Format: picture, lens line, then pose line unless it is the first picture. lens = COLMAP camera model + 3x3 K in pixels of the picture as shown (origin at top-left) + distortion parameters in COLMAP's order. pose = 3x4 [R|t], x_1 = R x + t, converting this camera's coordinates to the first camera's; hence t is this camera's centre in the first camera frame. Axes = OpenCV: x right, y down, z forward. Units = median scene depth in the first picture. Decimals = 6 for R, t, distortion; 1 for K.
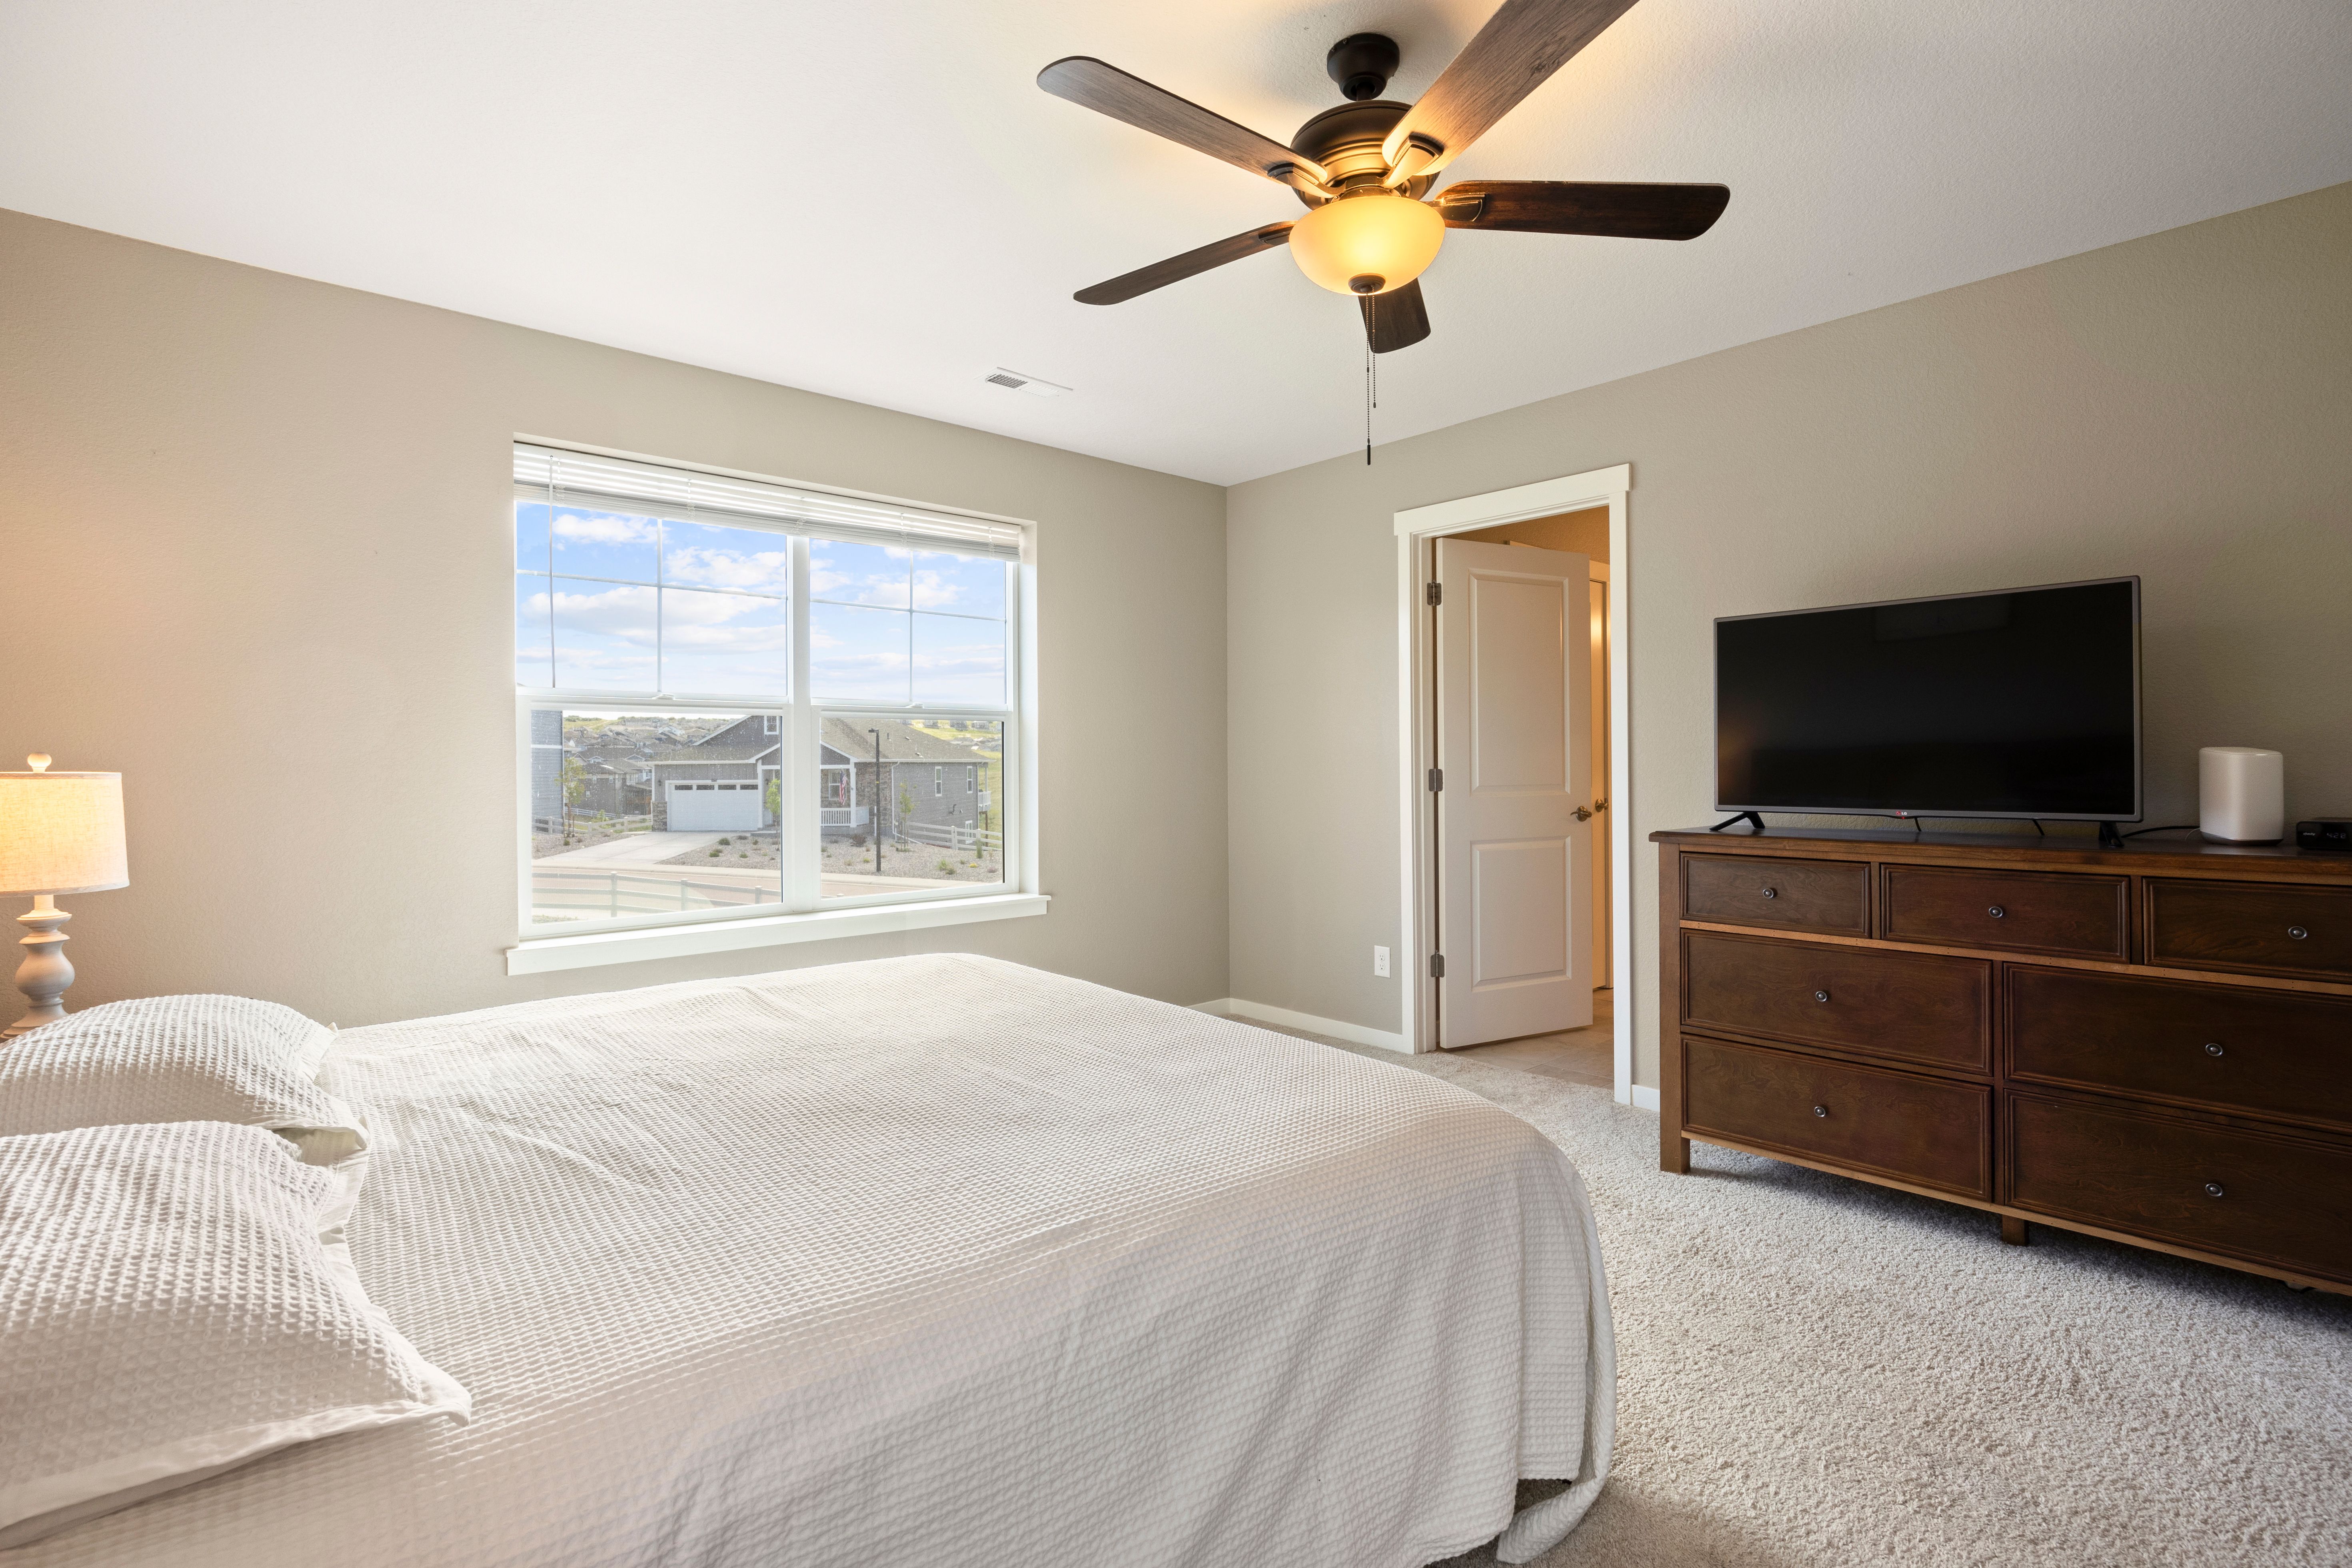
lens RADIAL K [[1091.5, 0, 1193.2], [0, 1091.5, 761.2], [0, 0, 1]] dist [-0.007447, -0.000058]
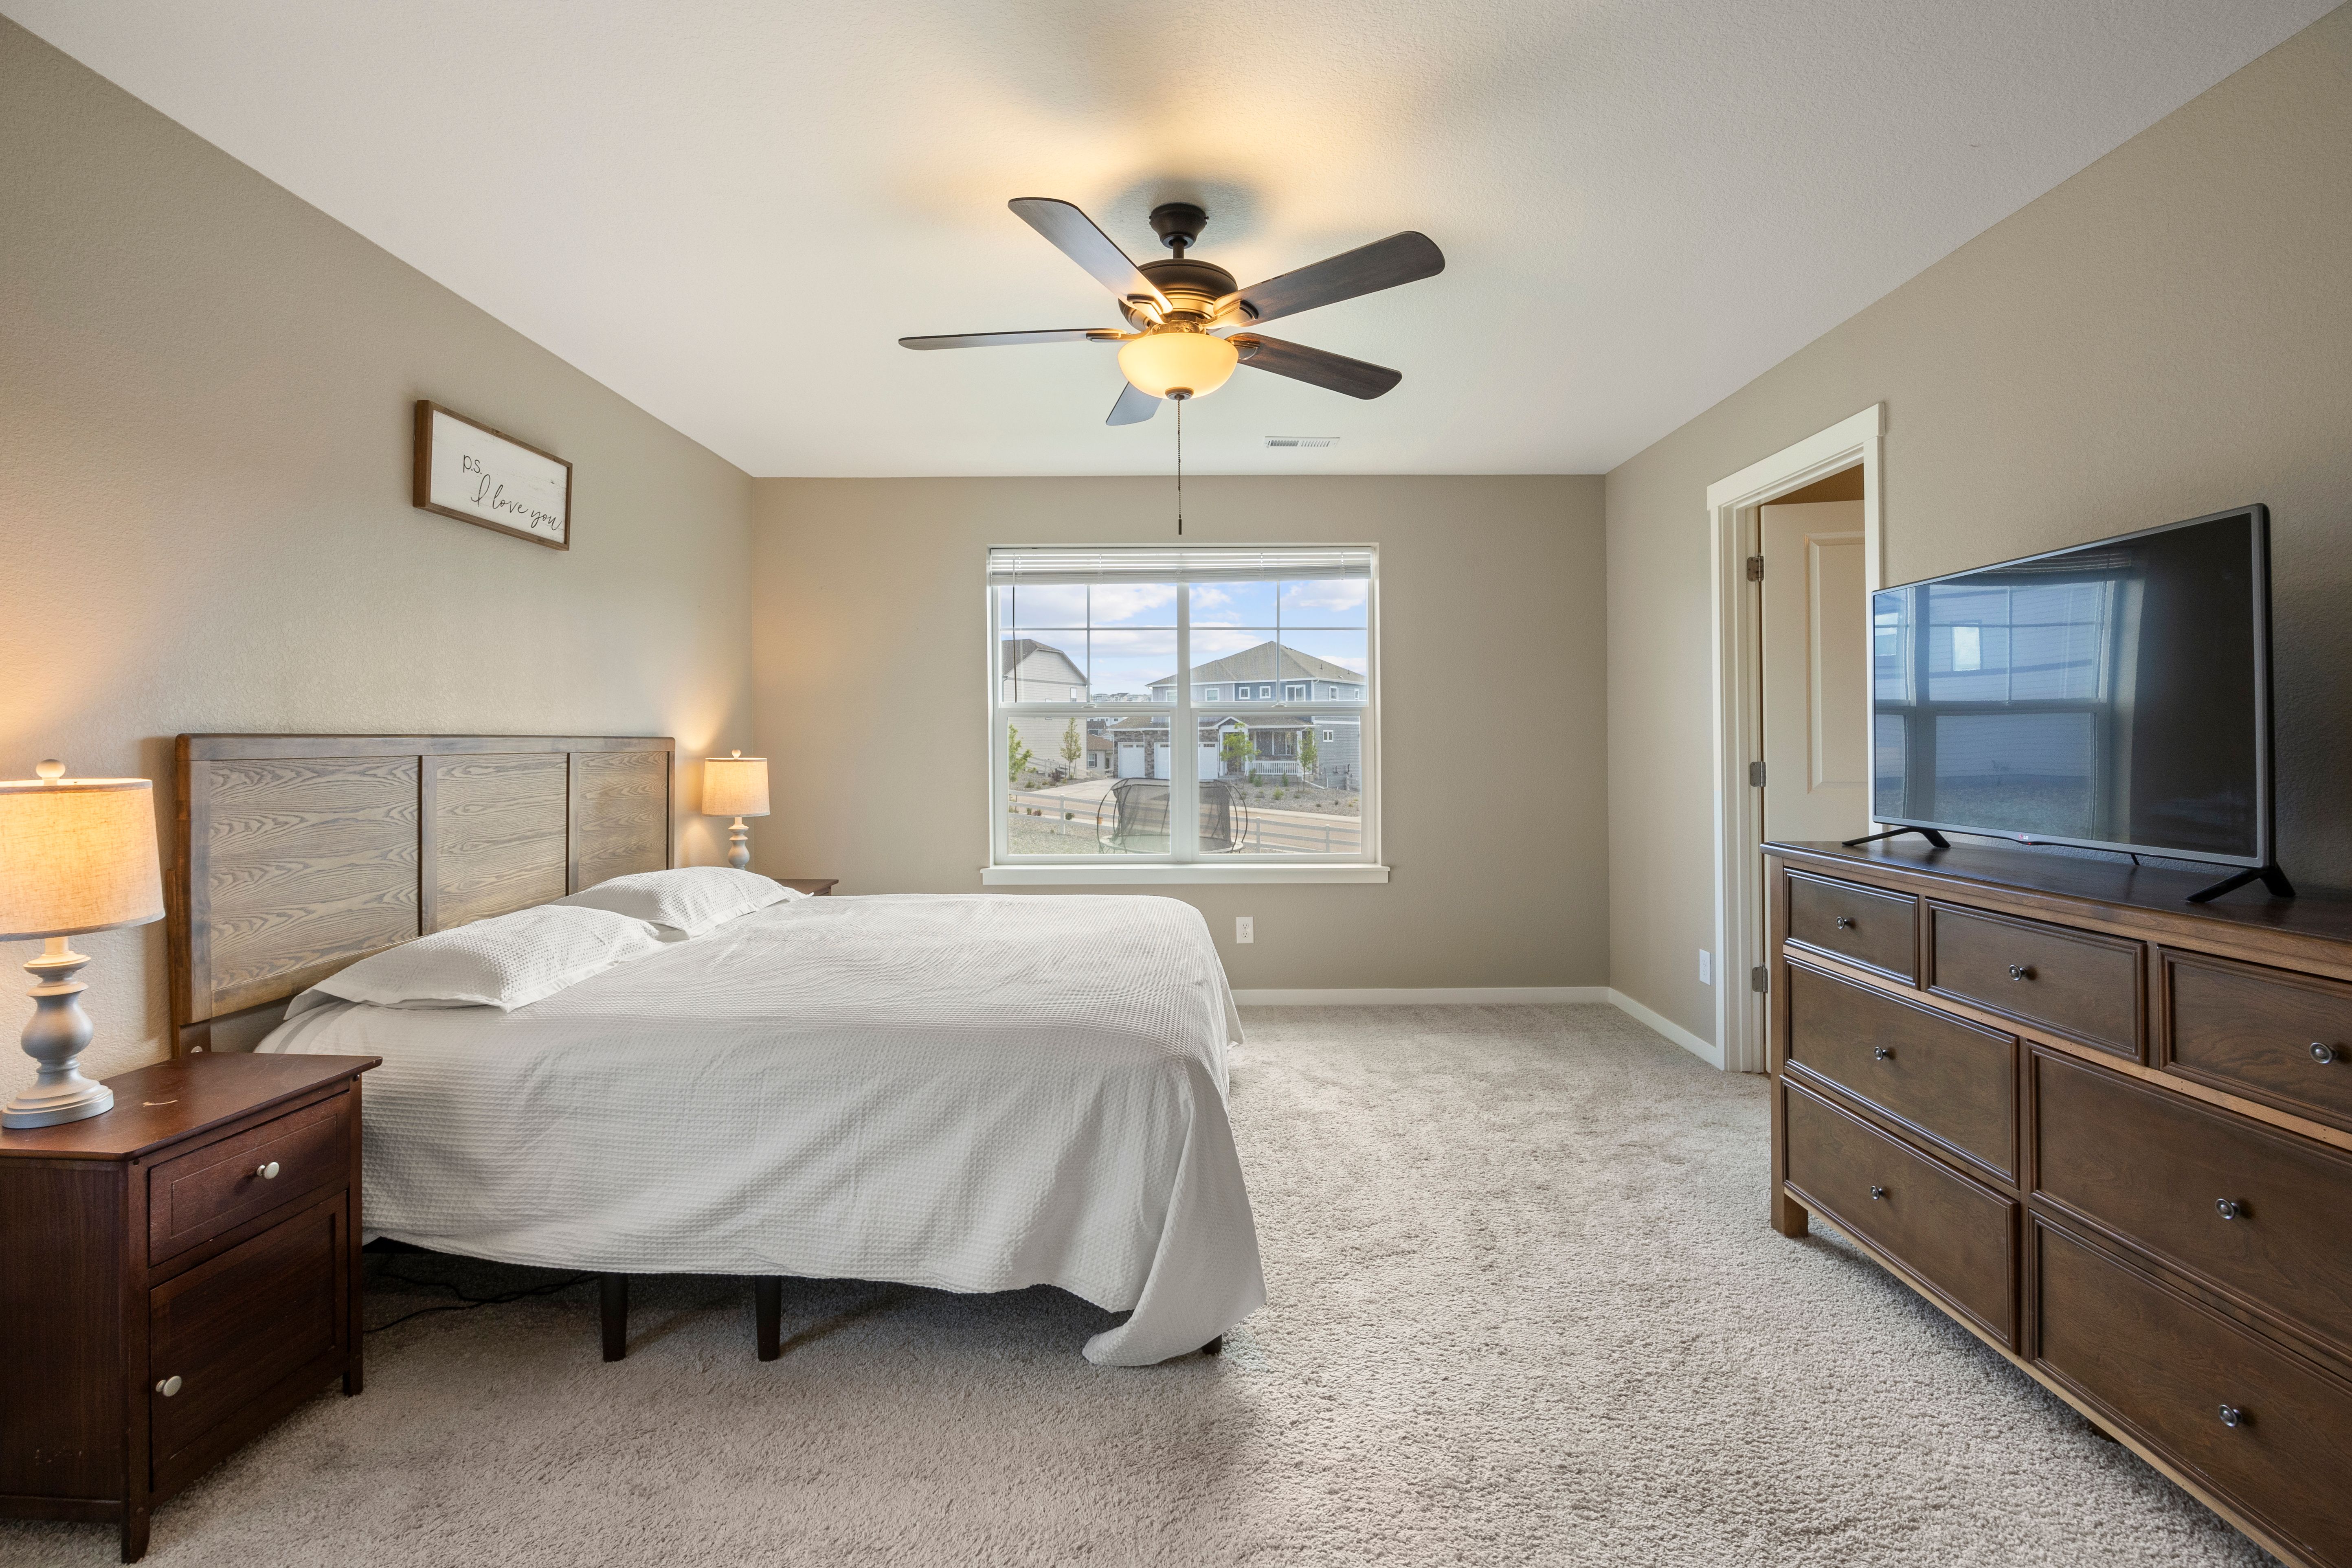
lens RADIAL K [[1040.1, 0, 1175.8], [0, 1040.1, 735.5], [0, 0, 1]] dist [-0.027096, 0.007316]
pose [[0.739666, -0.001106, -0.672974, 0.756008], [0.002146, 0.999997, 0.000715, -0.027964], [0.672971, -0.001973, 0.739666, 0.073283]]
